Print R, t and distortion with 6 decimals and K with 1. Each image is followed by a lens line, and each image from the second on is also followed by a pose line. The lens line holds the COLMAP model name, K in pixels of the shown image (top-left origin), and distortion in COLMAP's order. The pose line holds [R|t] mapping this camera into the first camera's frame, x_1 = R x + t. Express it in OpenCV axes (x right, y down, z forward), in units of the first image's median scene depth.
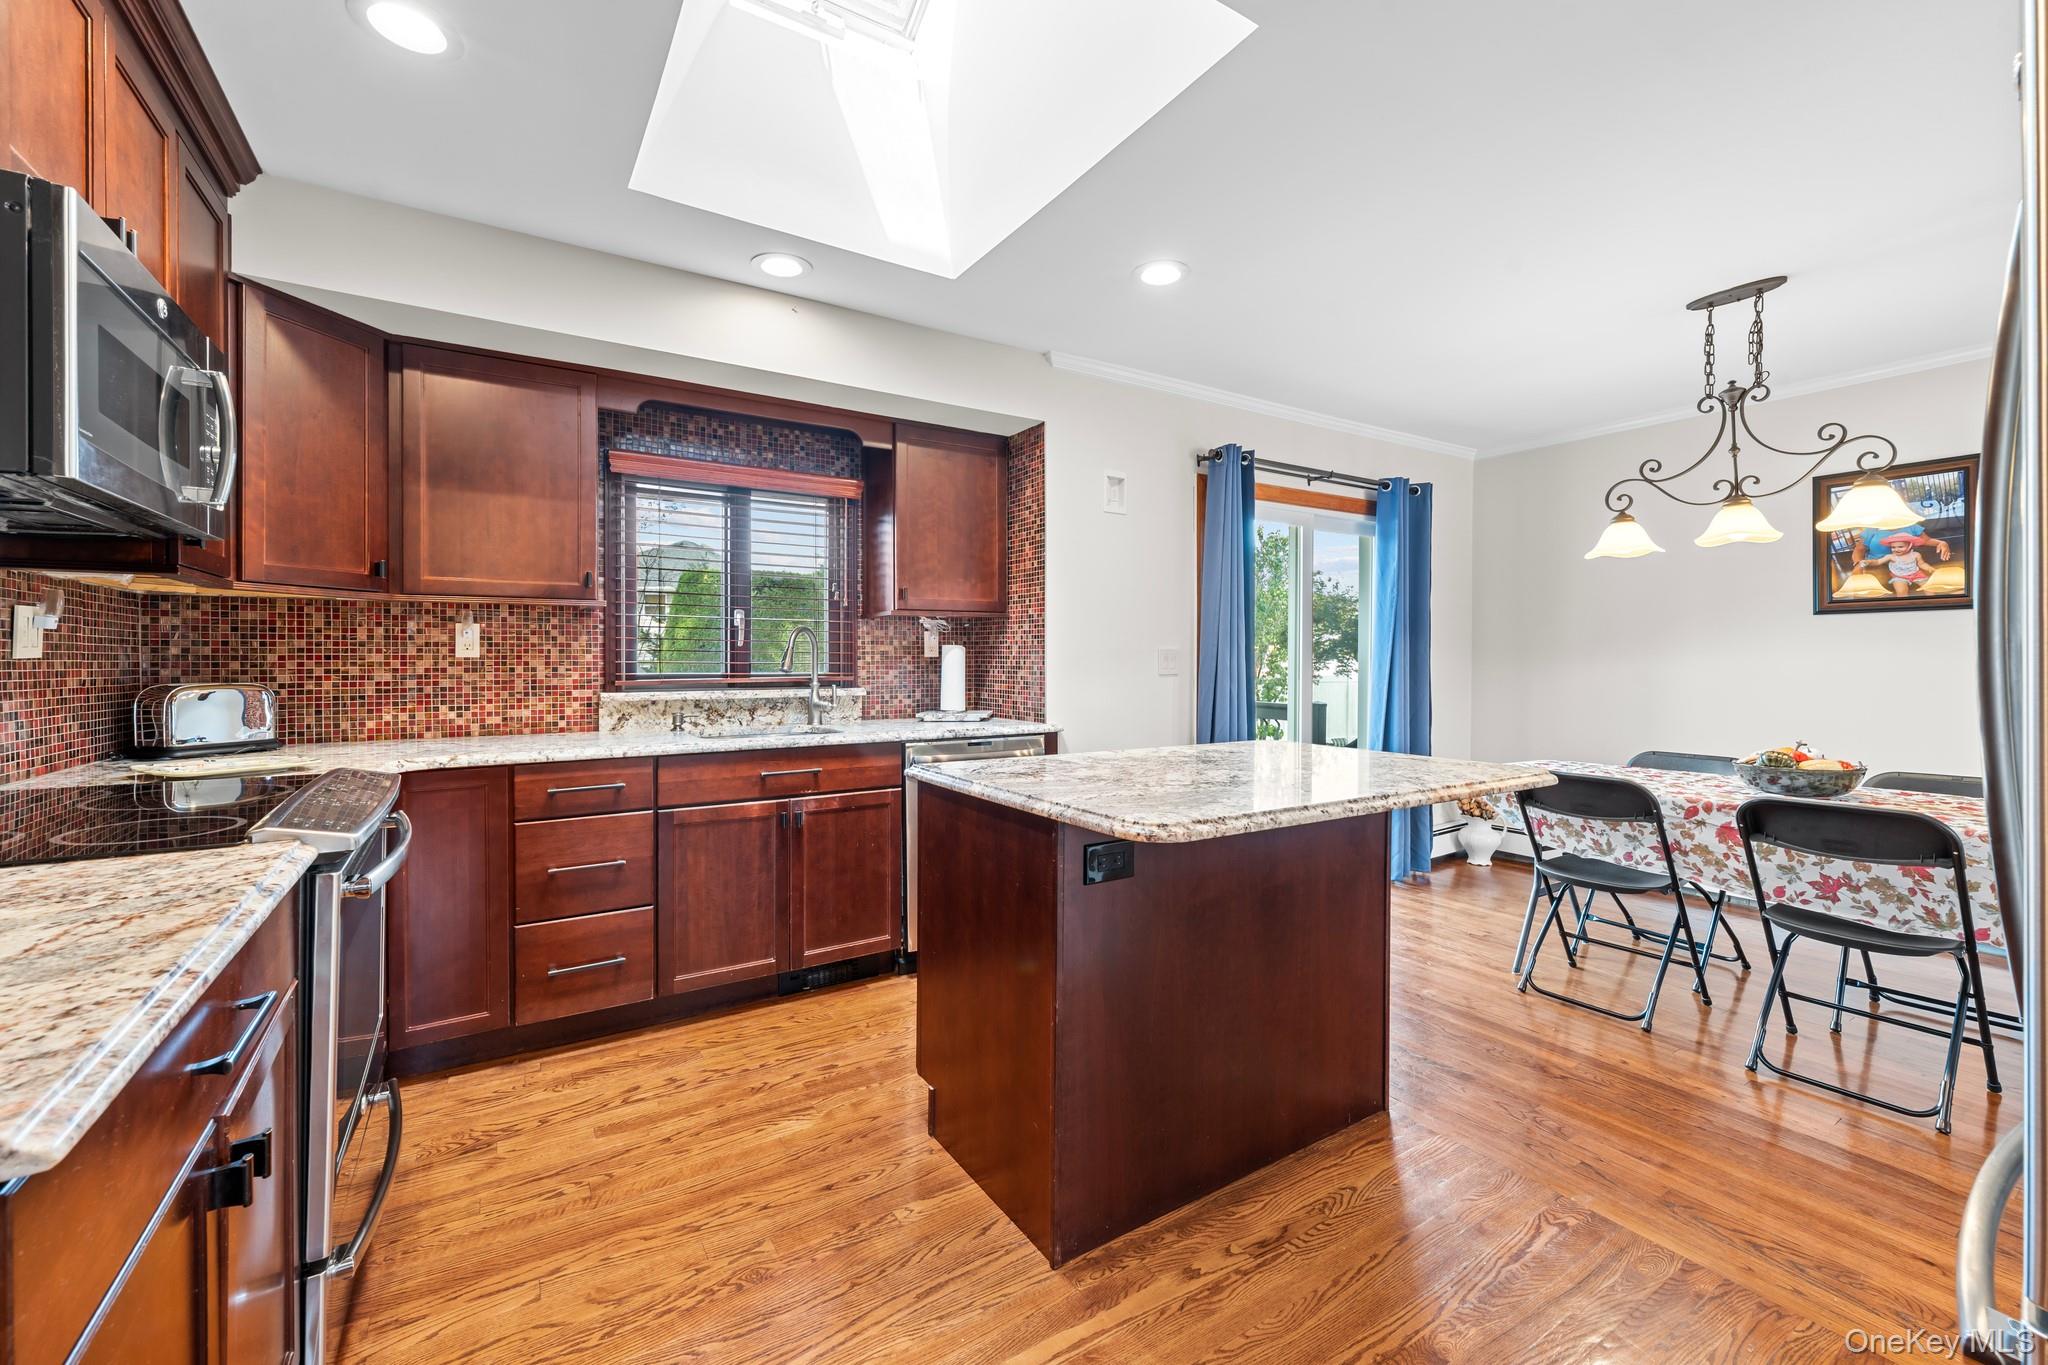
lens RADIAL K [[832.1, 0, 1020.5], [0, 832.1, 665.8], [0, 0, 1]] dist [0.002294, 0.000232]
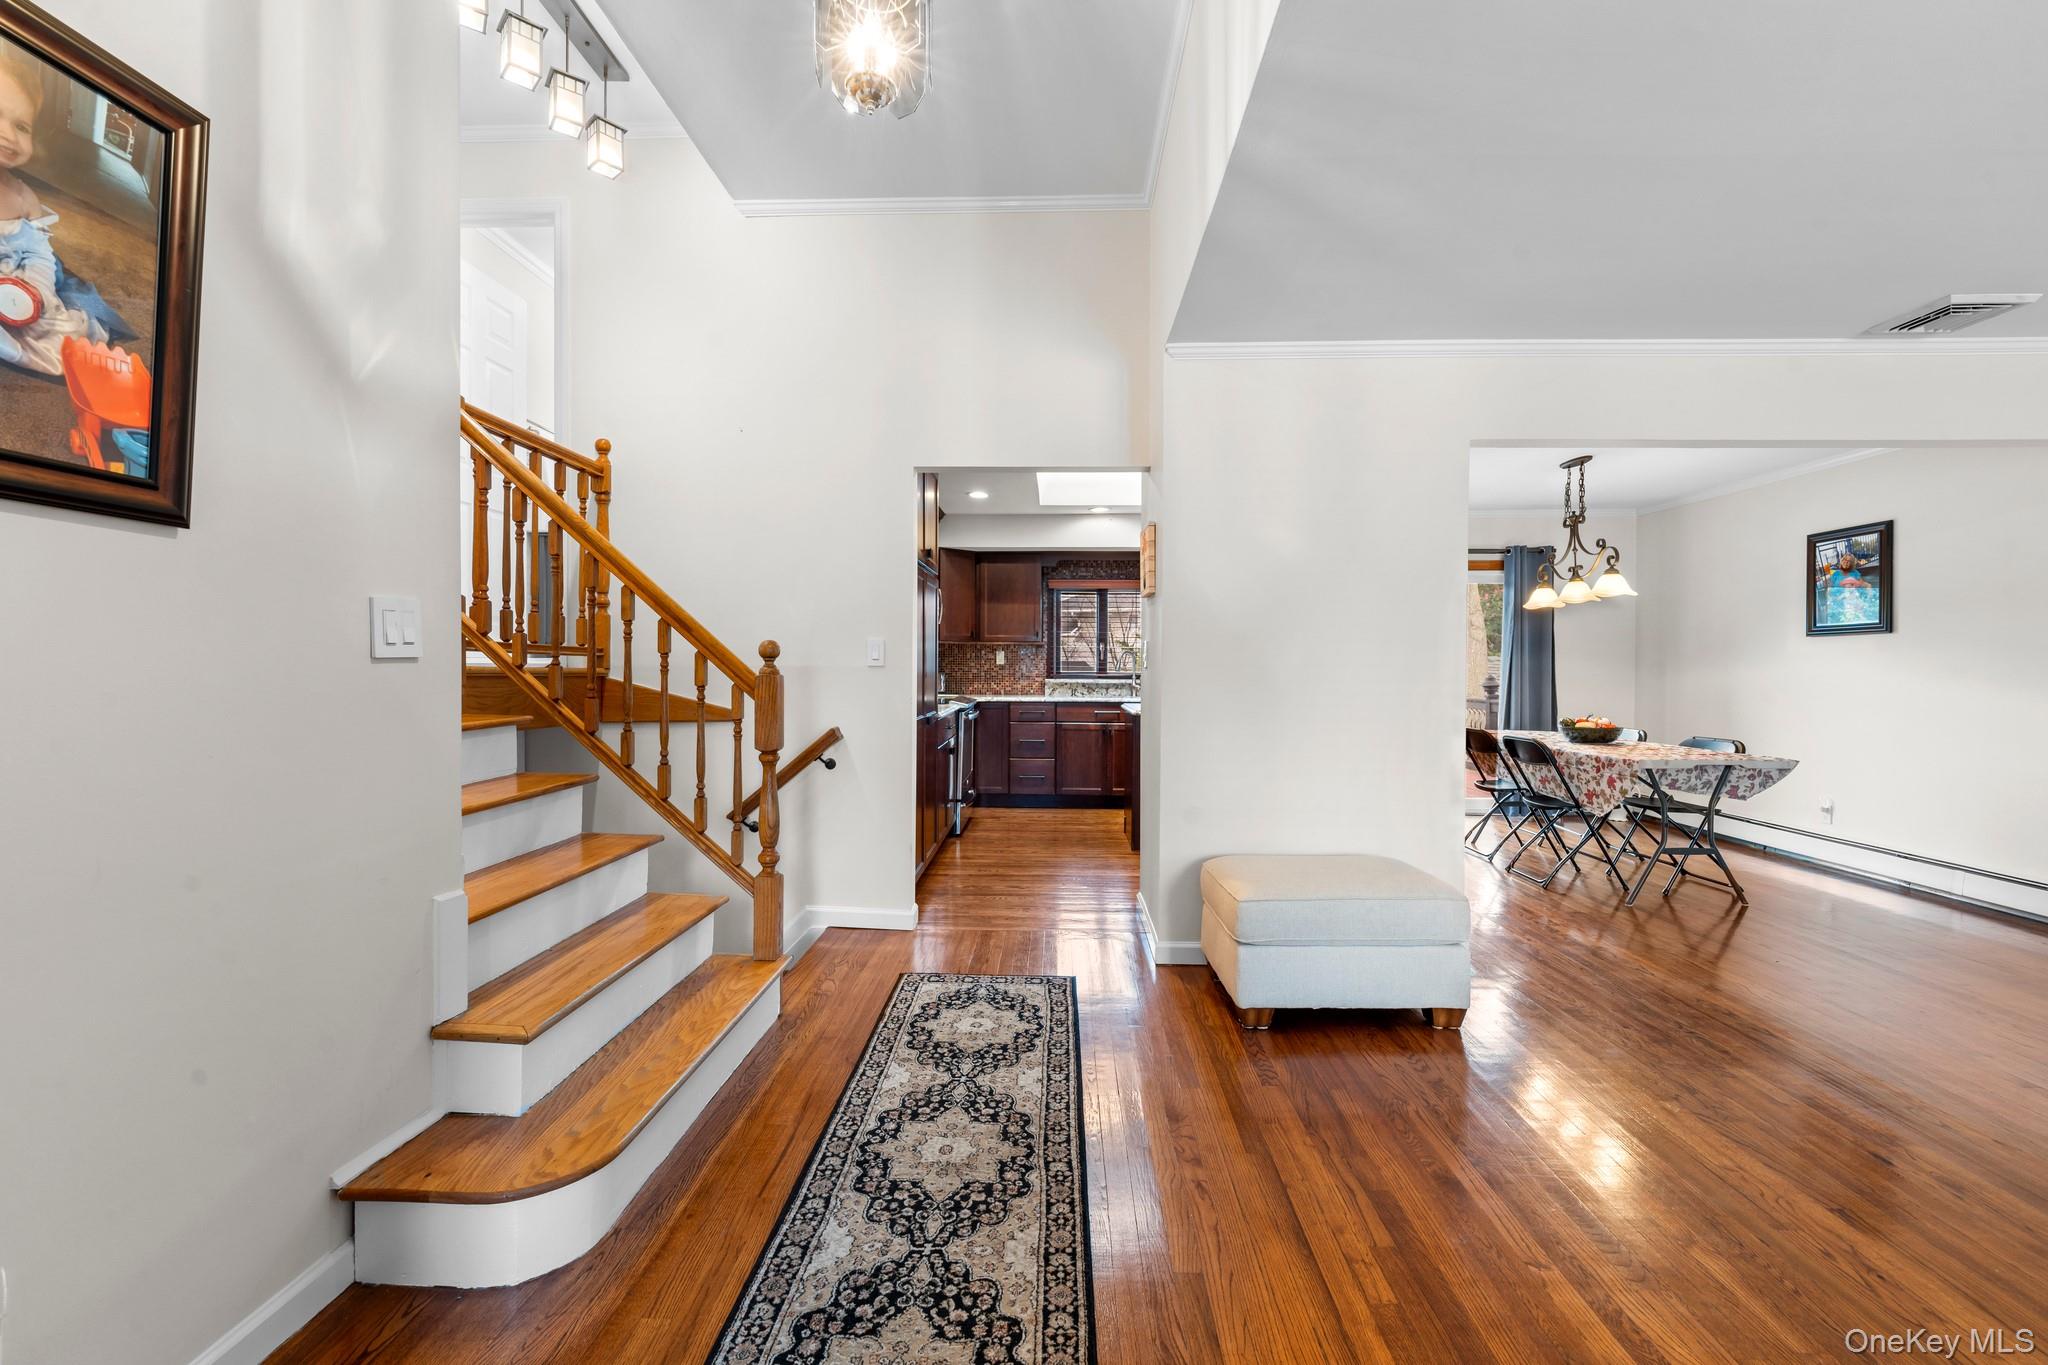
lens RADIAL K [[839.8, 0, 1030.8], [0, 839.8, 678.1], [0, 0, 1]] dist [-0.000116, 0.000057]
pose [[0.826573, 0.012926, -0.562682, 0.901214], [-0.007738, 0.999903, 0.011603, 0.002206], [0.562777, -0.005236, 0.826592, -1.128293]]
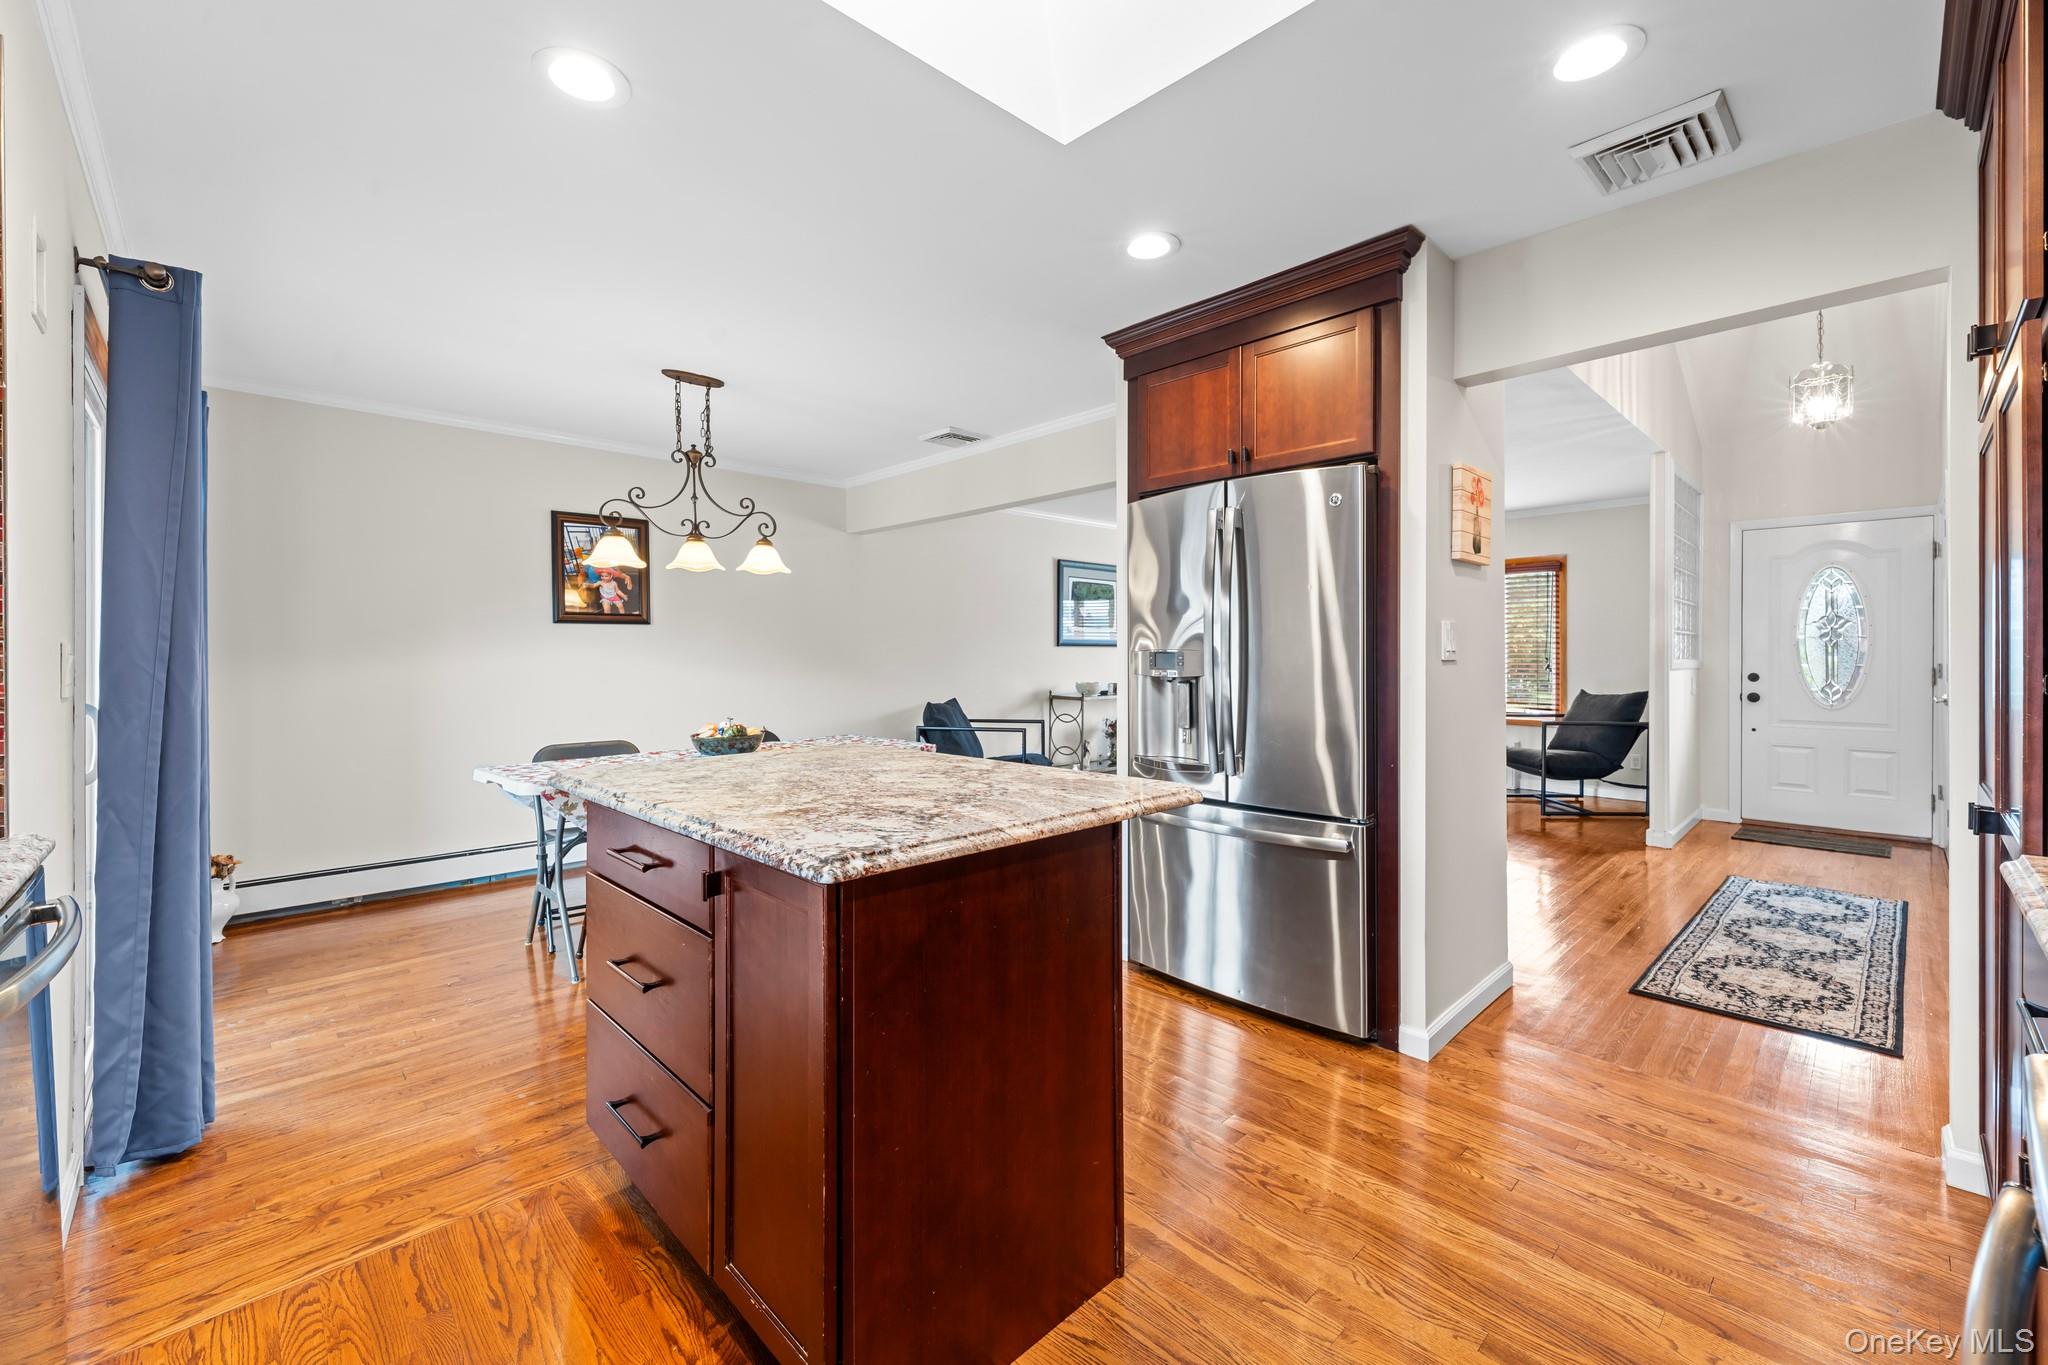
lens RADIAL K [[848.7, 0, 1026.8], [0, 848.7, 652.6], [0, 0, 1]] dist [0.001588, 0.000150]
pose [[-0.207929, 0.006346, 0.978123, -0.543260], [0.009665, 0.999943, -0.004433, -0.006971], [-0.978096, 0.008531, -0.207979, 0.764316]]
